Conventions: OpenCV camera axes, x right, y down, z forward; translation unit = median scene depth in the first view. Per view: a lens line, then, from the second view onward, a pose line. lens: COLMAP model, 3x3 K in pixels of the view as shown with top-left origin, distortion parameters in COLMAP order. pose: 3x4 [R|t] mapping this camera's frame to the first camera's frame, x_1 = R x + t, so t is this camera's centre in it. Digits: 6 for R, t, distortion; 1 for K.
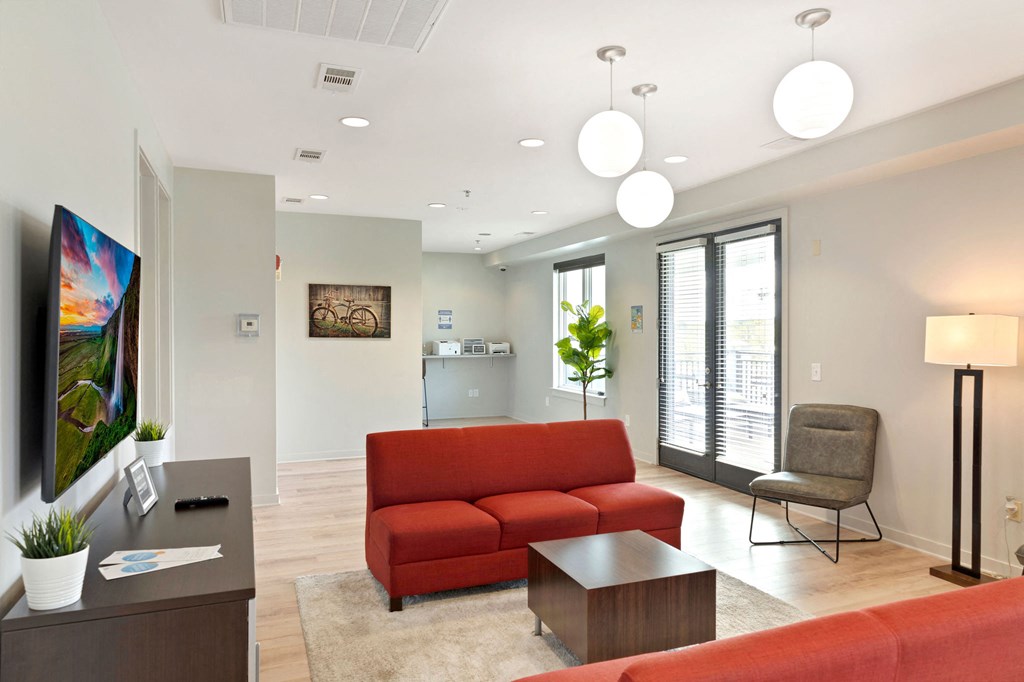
lens RADIAL K [[677.6, 0, 514.5], [0, 677.6, 338.8], [0, 0, 1]] dist [0.000114, 0.000317]
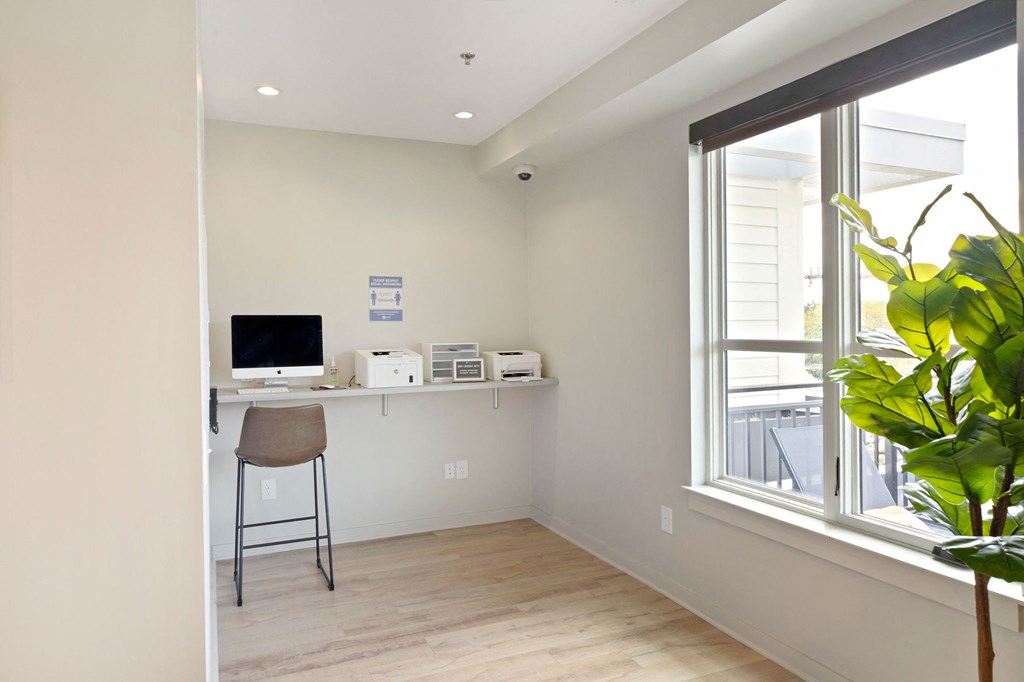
lens RADIAL K [[677.6, 0, 508.8], [0, 677.6, 339.1], [0, 0, 1]] dist [0.000114, 0.000317]
pose [[0.999528, -0.012667, 0.027975, -0.039352], [0.012541, 0.999910, 0.004667, -0.004673], [-0.028031, -0.004314, 0.999598, 0.585921]]
